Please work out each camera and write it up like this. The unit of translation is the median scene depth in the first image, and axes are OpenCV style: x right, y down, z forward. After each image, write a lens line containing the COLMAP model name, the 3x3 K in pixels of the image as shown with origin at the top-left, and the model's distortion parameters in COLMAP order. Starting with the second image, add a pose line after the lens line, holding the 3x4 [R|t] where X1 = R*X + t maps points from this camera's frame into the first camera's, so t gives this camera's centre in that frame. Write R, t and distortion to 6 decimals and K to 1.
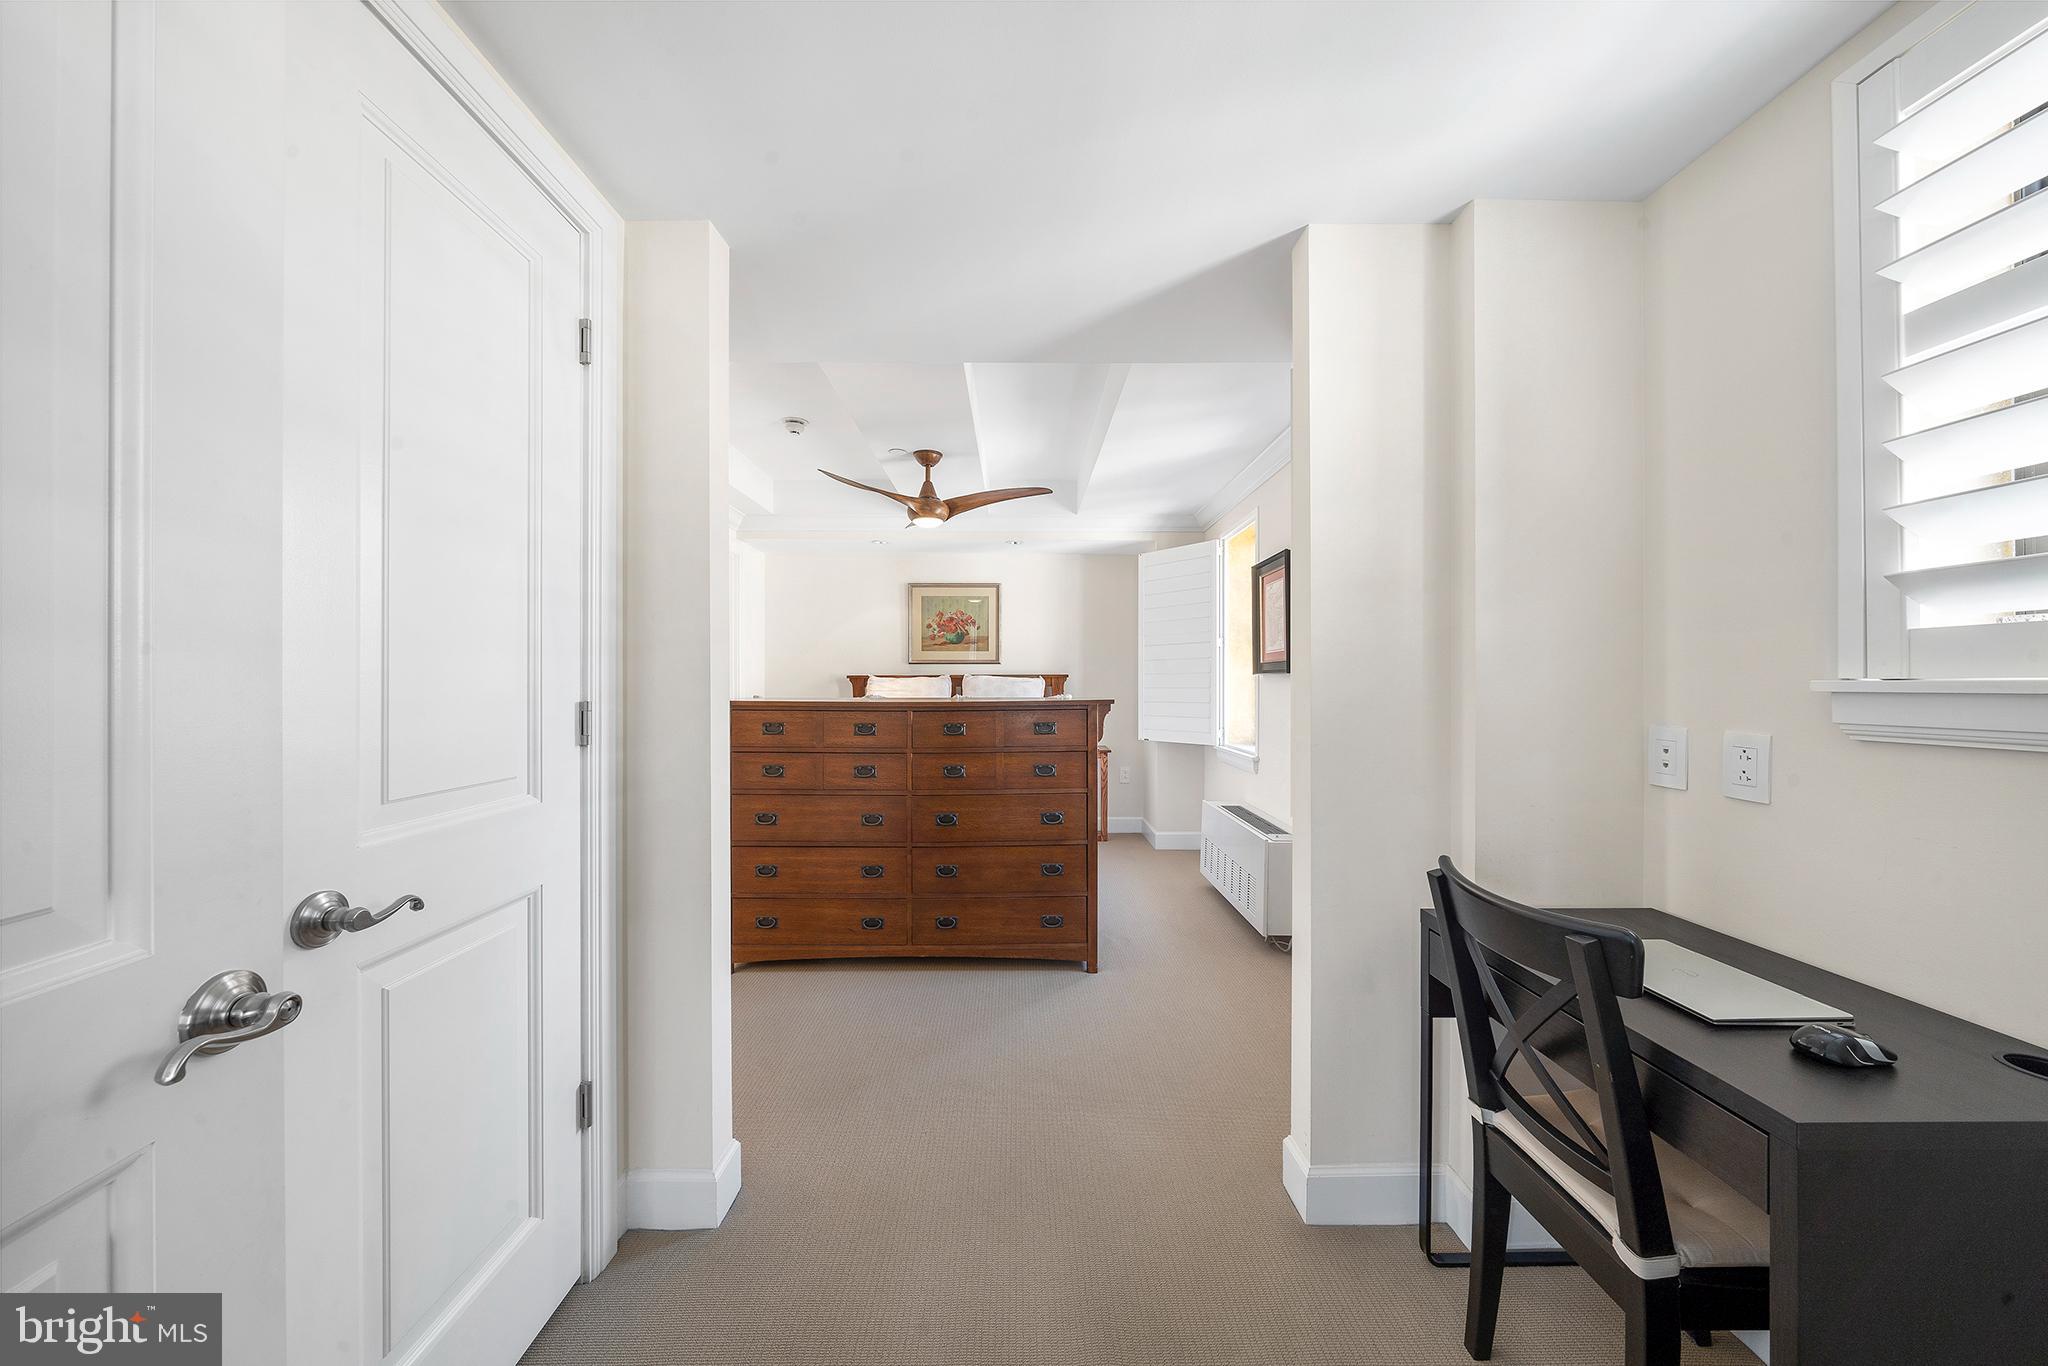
lens RADIAL K [[707.1, 0, 1030.1], [0, 707.1, 680.3], [0, 0, 1]] dist [-0.000455, -0.000022]
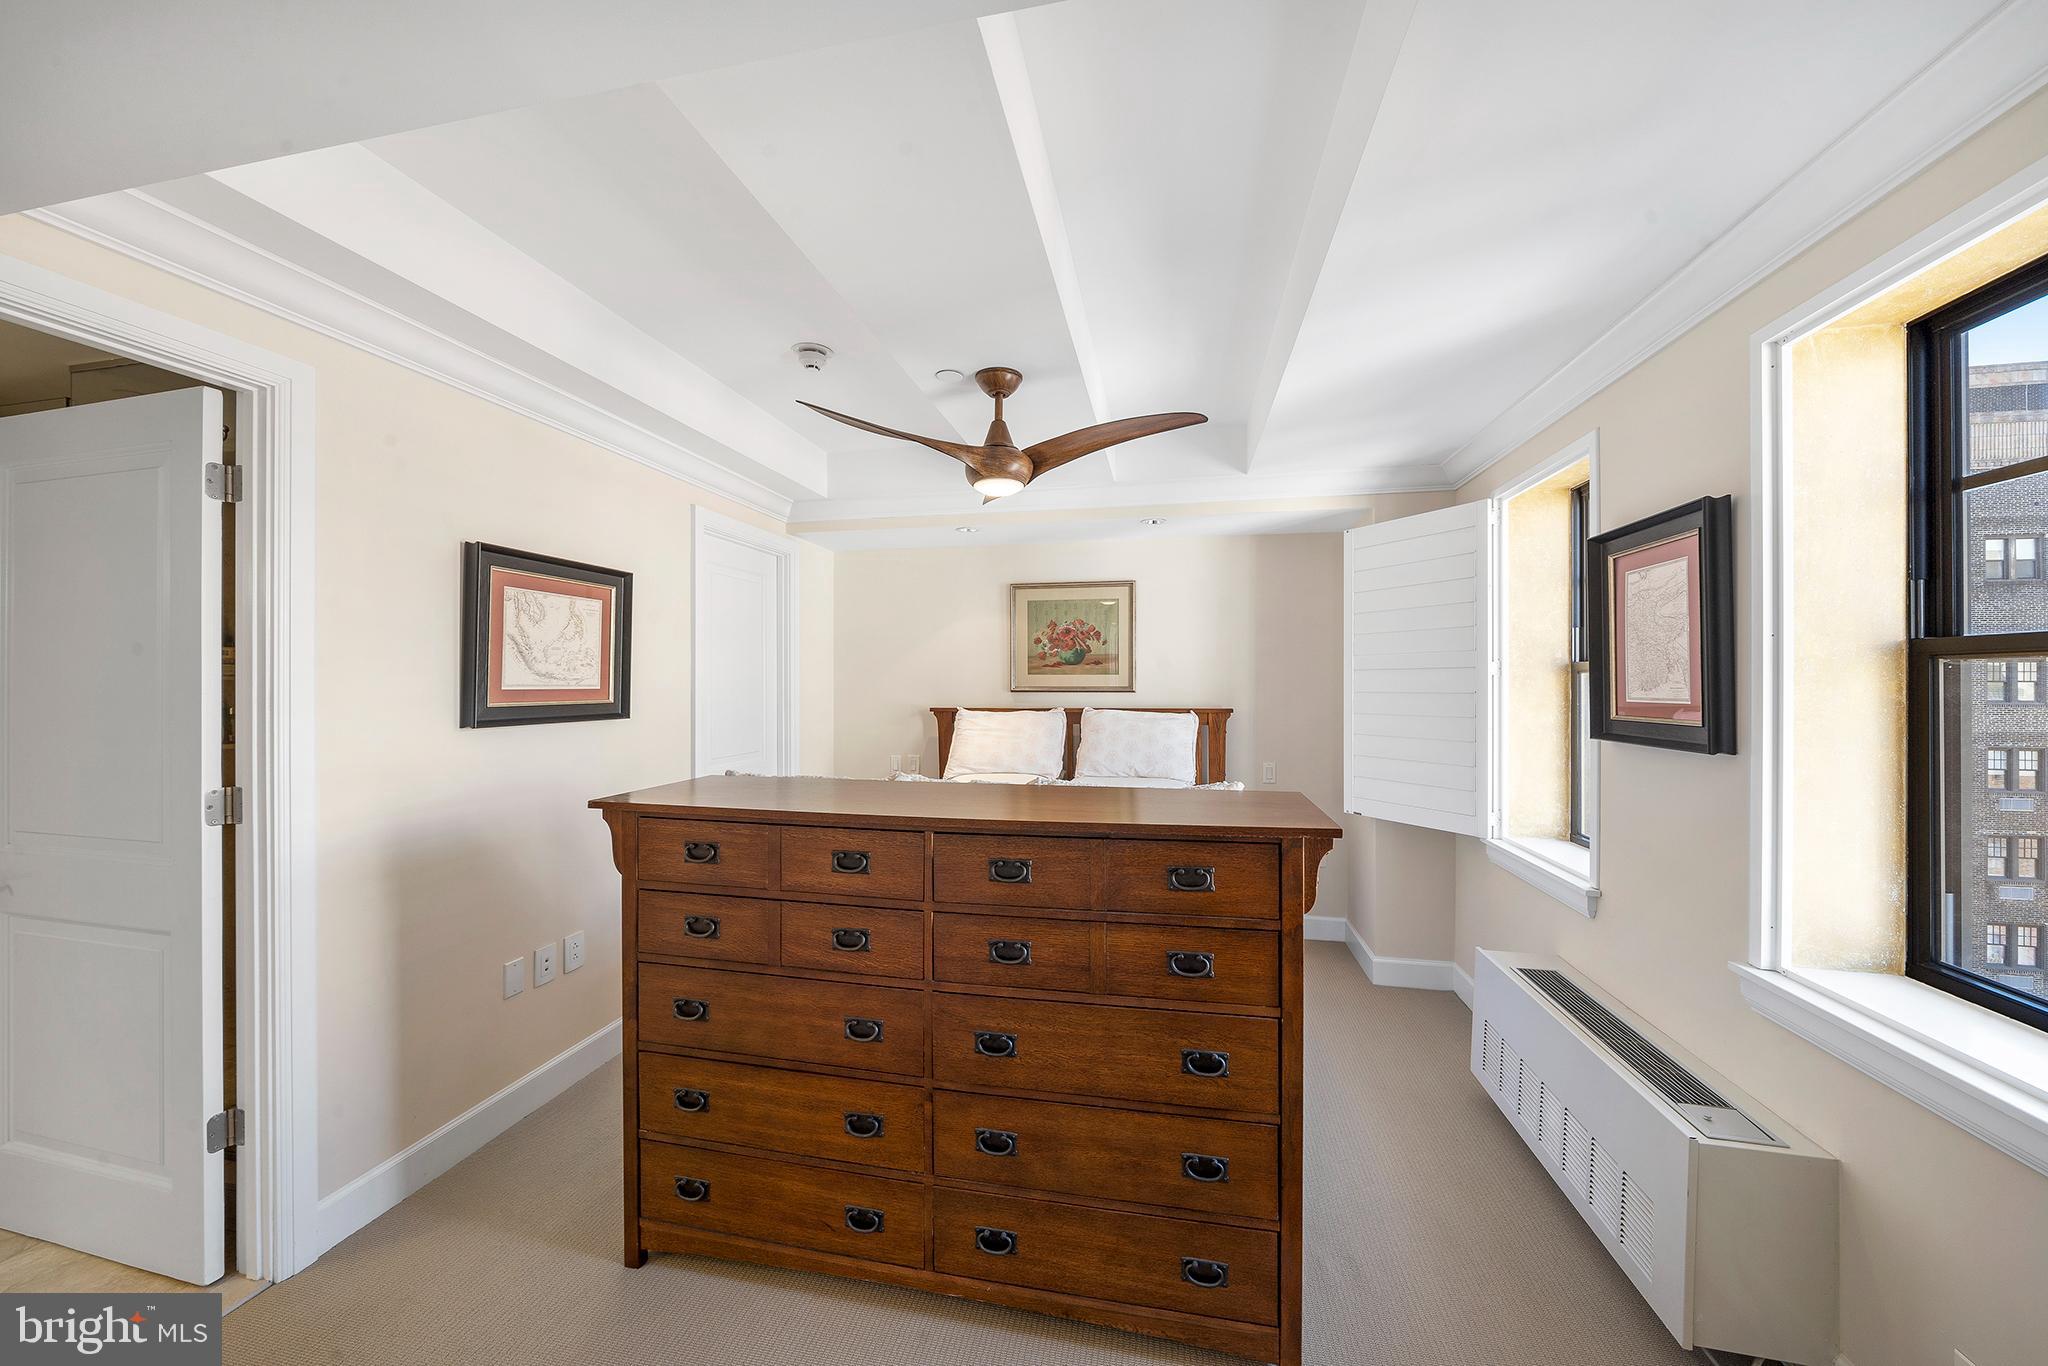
lens RADIAL K [[727.5, 0, 1025.4], [0, 727.5, 680.5], [0, 0, 1]] dist [-0.003468, -0.000232]
pose [[0.976092, 0.000607, -0.217357, 0.017544], [0.000160, 0.999994, 0.003512, -0.066533], [0.217358, -0.003463, 0.976086, 0.446245]]
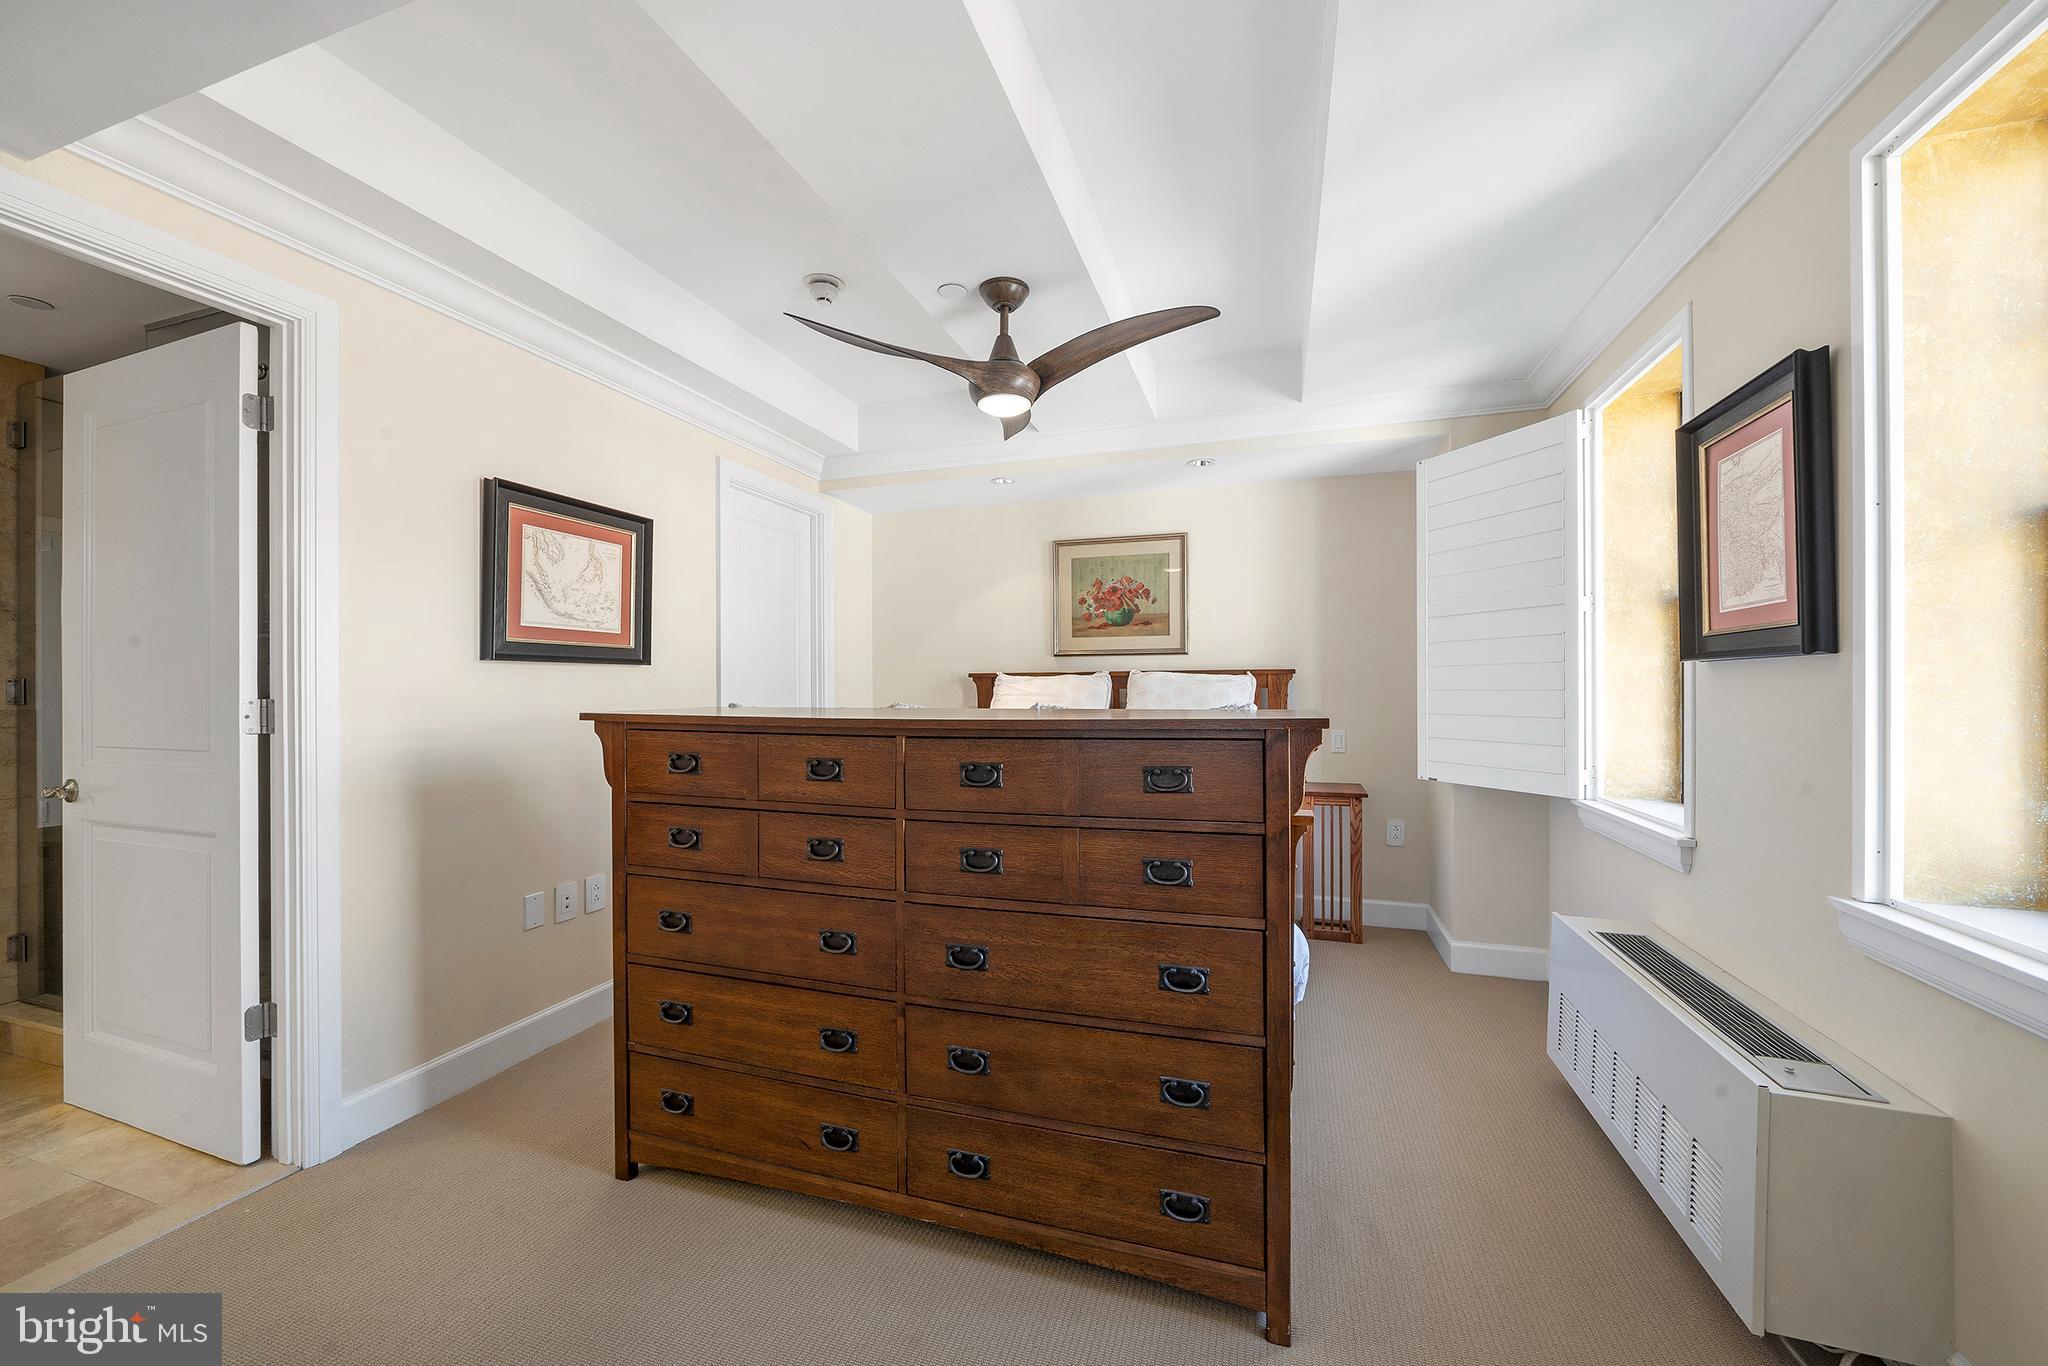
lens RADIAL K [[779.8, 0, 1023.3], [0, 779.8, 684.4], [0, 0, 1]] dist [-0.003244, 0.000150]
pose [[0.944836, -0.003522, -0.327525, 0.090749], [0.004598, 0.999986, 0.002511, 0.004286], [0.327512, -0.003879, 0.944839, 0.458842]]
